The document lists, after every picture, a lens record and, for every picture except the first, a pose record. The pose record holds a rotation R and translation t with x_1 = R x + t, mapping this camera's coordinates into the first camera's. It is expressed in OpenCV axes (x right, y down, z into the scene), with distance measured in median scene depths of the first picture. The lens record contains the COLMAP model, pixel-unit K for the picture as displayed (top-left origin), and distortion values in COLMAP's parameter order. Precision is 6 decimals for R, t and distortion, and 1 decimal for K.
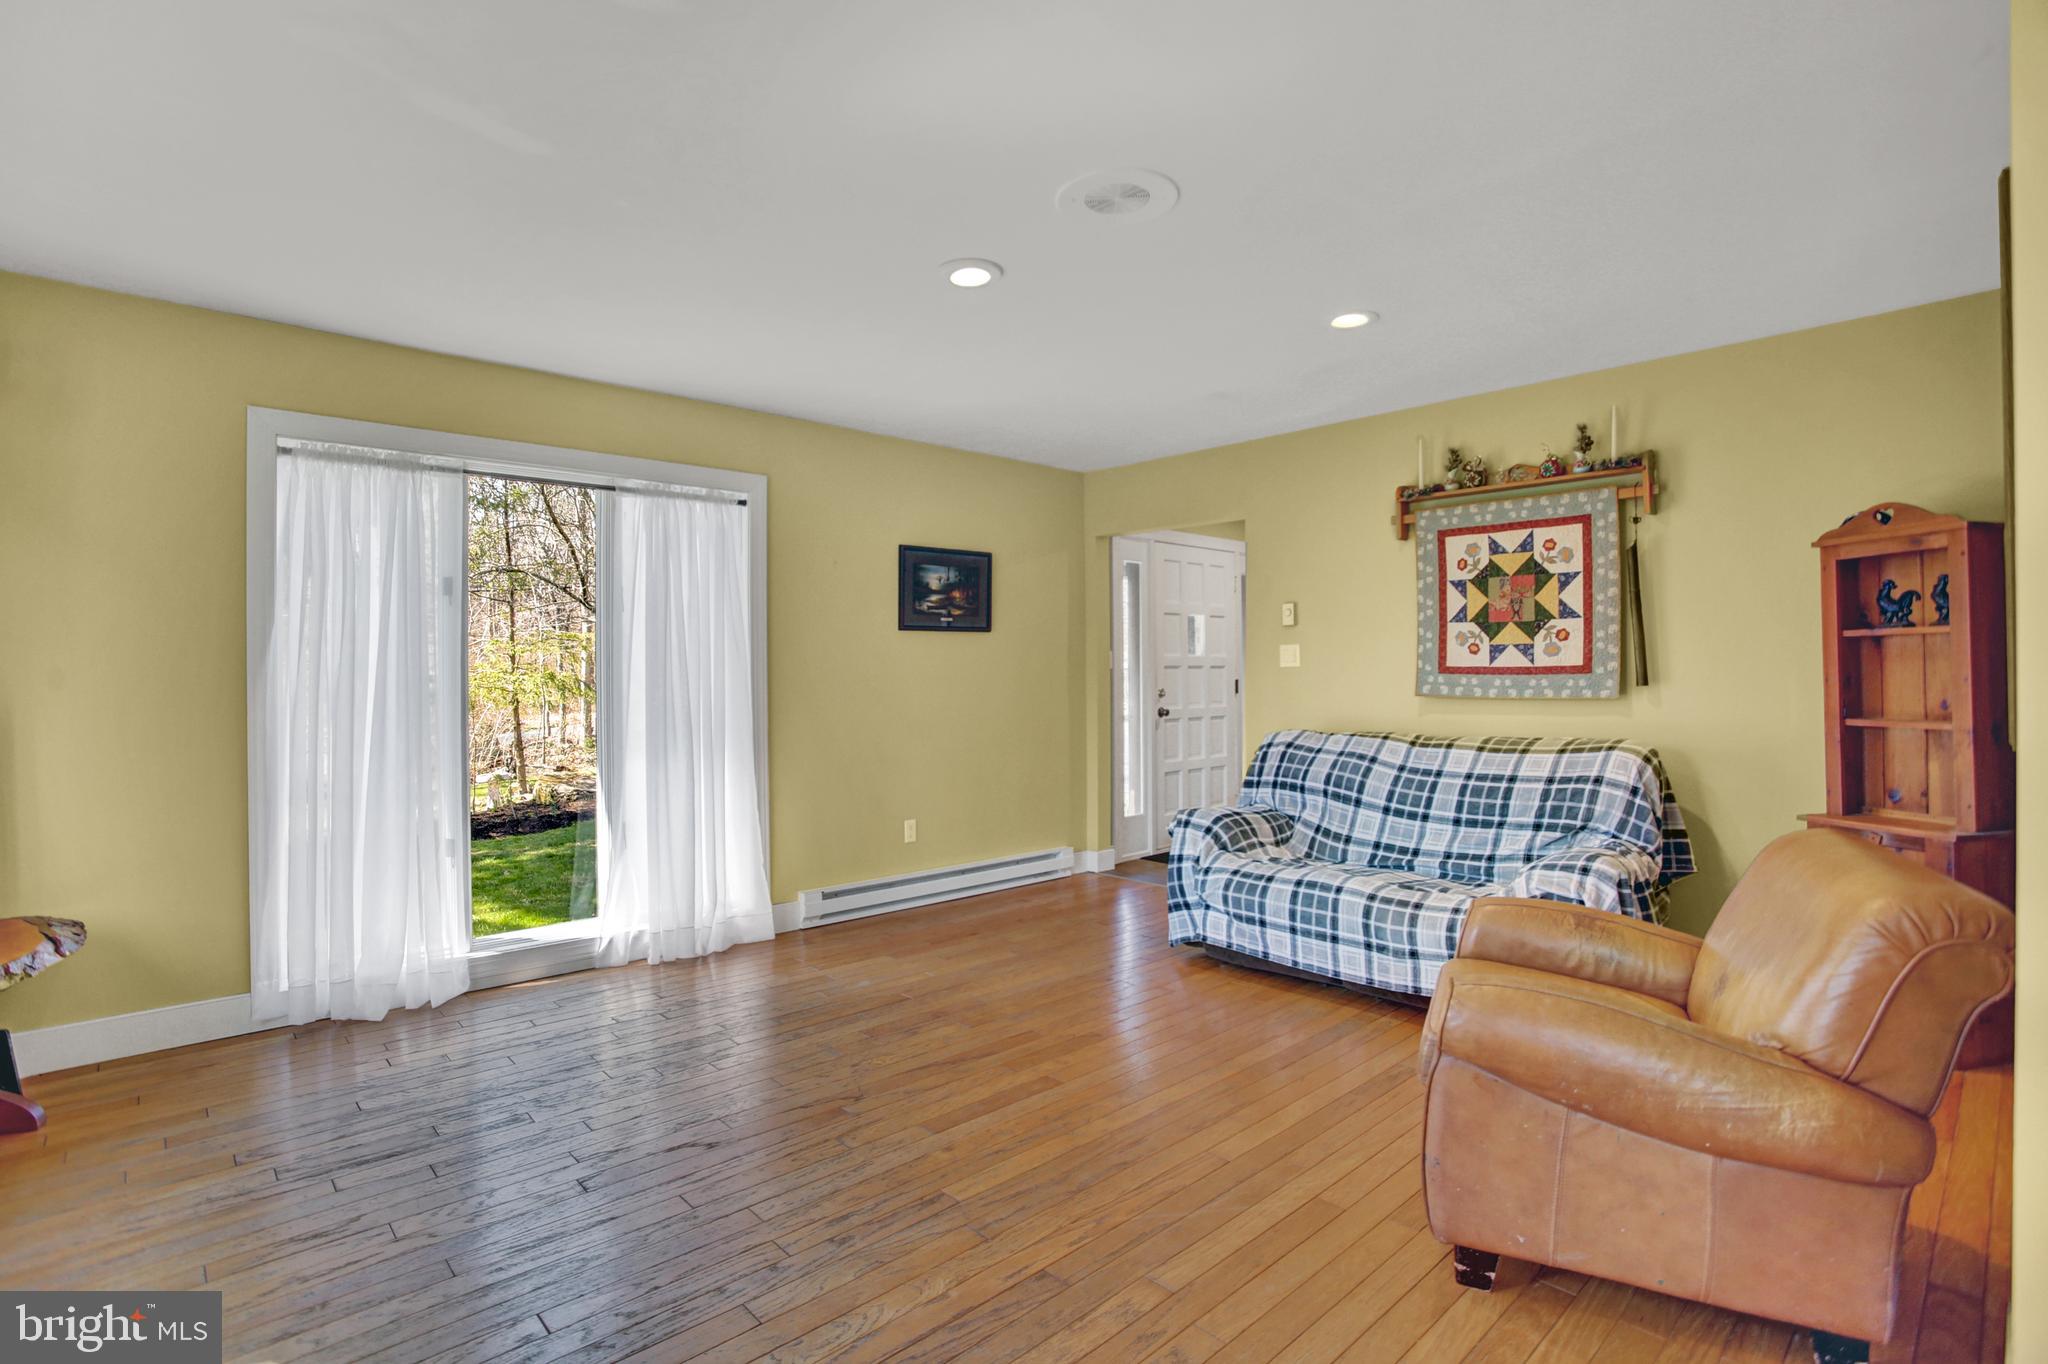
lens RADIAL K [[985.7, 0, 984.1], [0, 985.7, 673.0], [0, 0, 1]] dist [-0.065301, 0.017448]
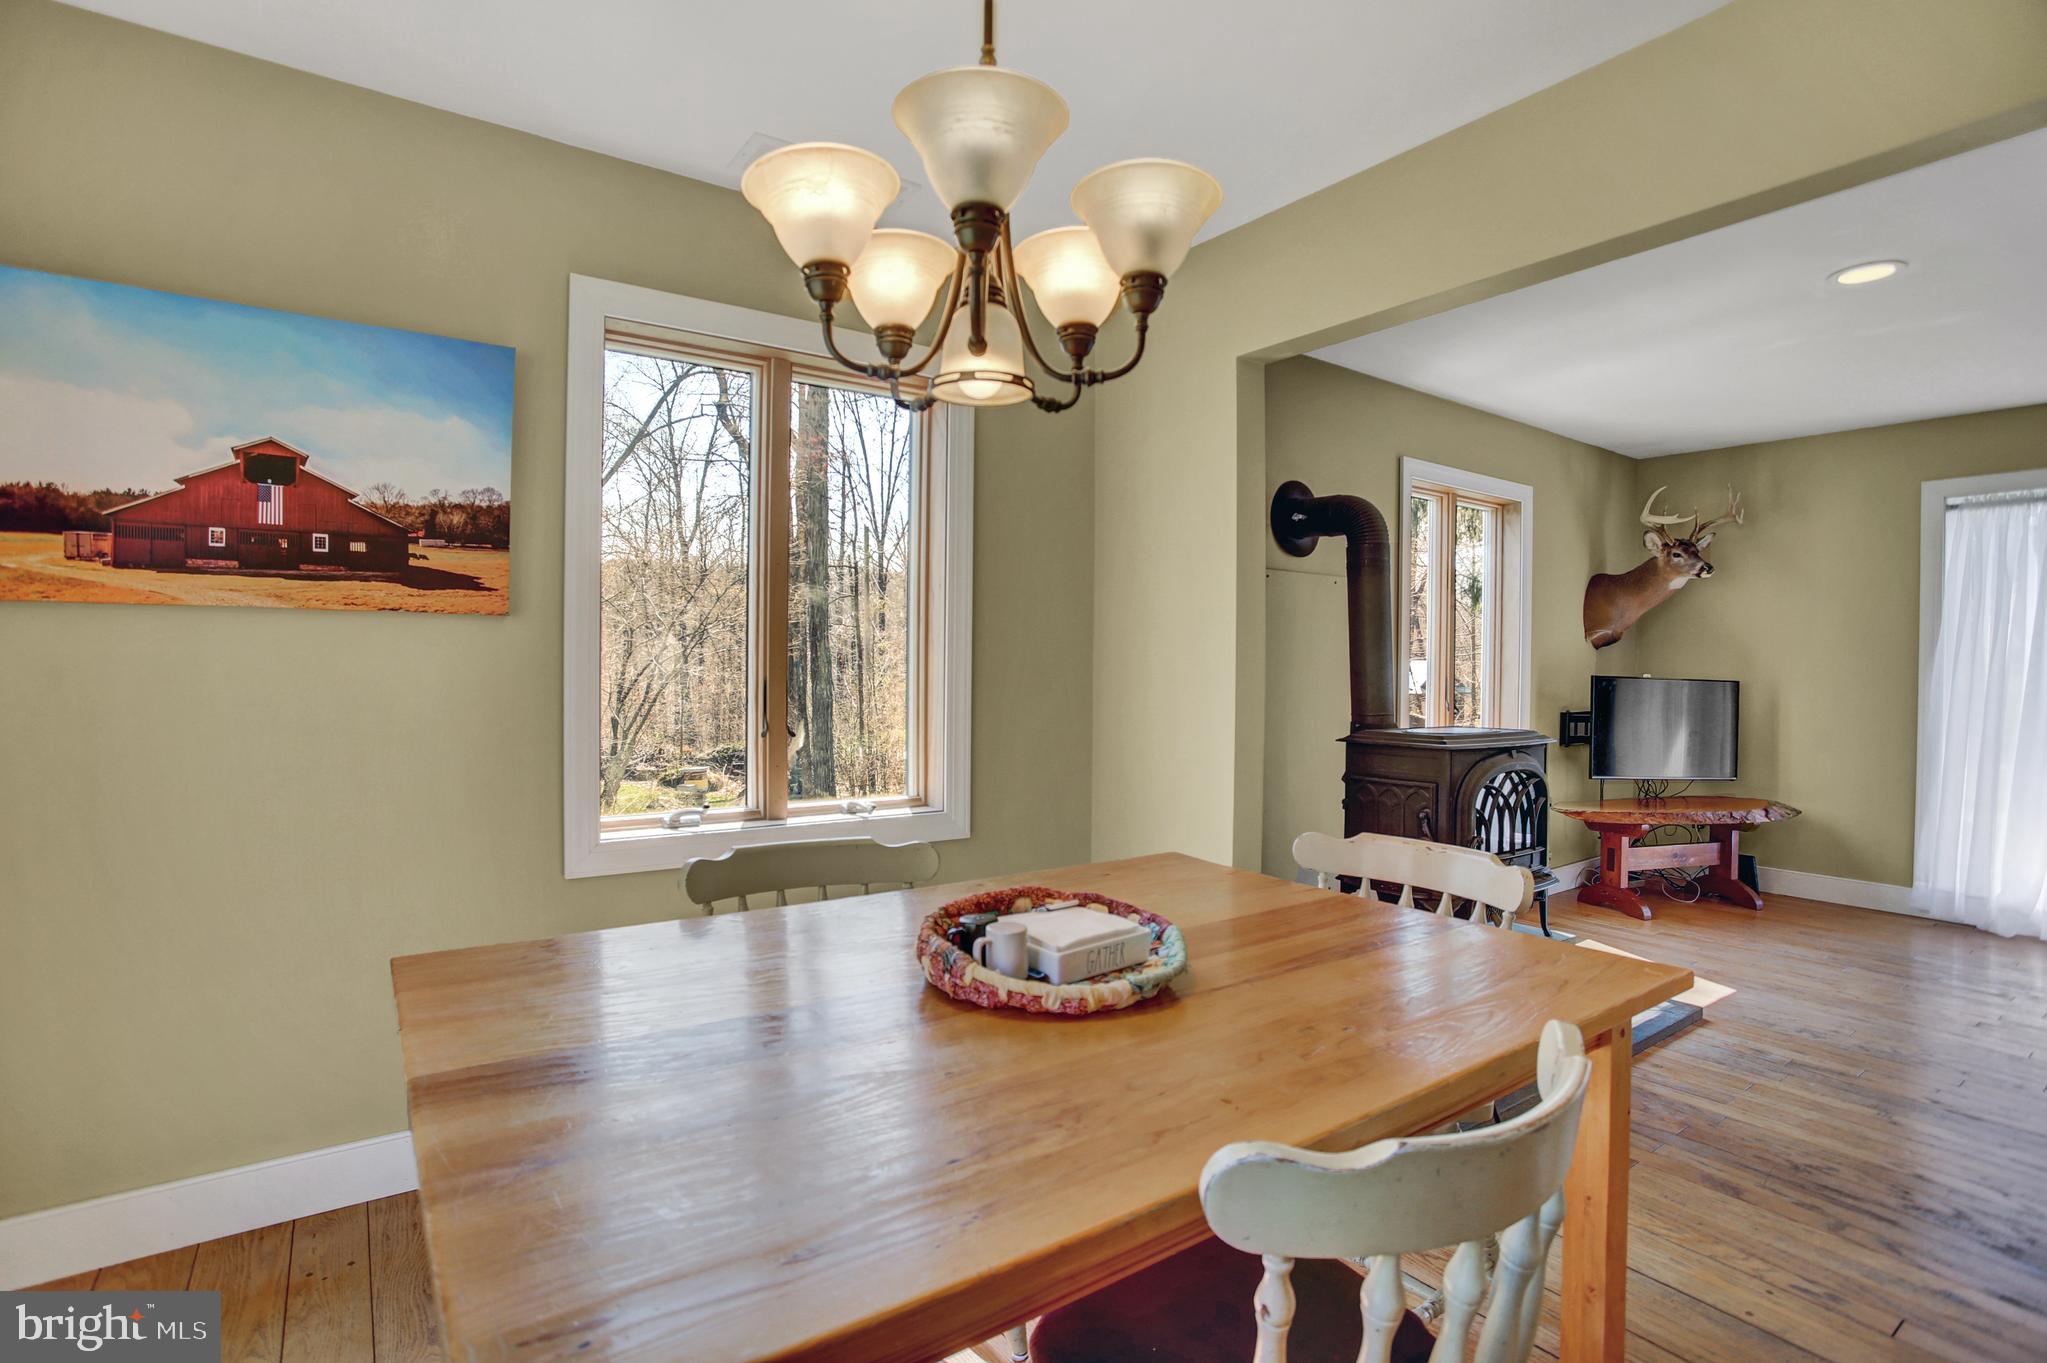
lens RADIAL K [[1000.1, 0, 1074.9], [0, 1000.1, 682.1], [0, 0, 1]] dist [-0.071244, 0.025754]
pose [[-0.090026, 0.020107, -0.995736, 0.643795], [-0.004577, 0.999777, 0.020602, -0.001588], [0.995929, 0.006413, -0.089914, -0.119284]]
